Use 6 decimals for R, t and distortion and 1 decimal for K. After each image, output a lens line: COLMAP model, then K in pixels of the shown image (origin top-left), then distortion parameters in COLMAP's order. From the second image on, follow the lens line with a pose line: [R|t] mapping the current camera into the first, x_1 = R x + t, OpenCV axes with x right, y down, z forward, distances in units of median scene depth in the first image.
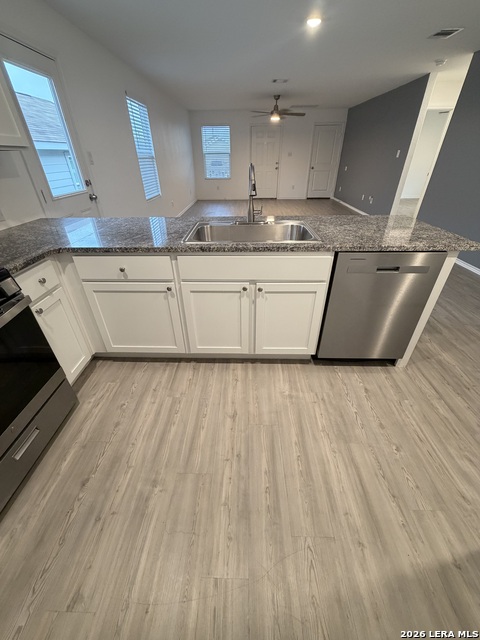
lens RADIAL K [[255.5, 0, 239.1], [0, 255.5, 318.8], [0, 0, 1]] dist [-0.000168, 0.000039]
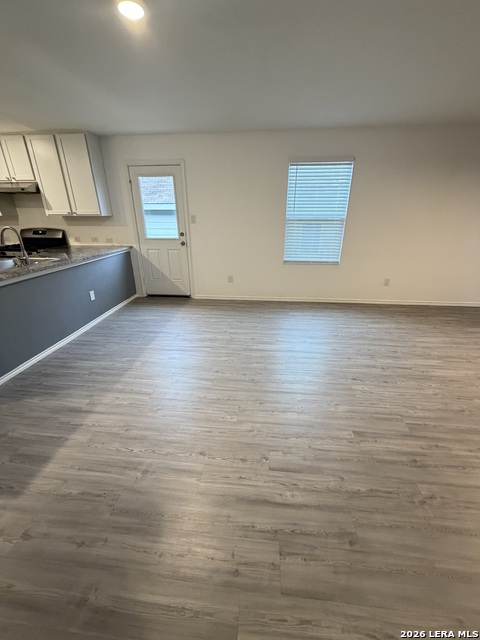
lens RADIAL K [[255.5, 0, 239.1], [0, 255.5, 318.8], [0, 0, 1]] dist [-0.000168, 0.000039]
pose [[-0.073388, 0.390951, -0.917481, 1.040035], [-0.536387, 0.760100, 0.366794, -0.971886], [0.840776, 0.519043, 0.153919, 1.440695]]
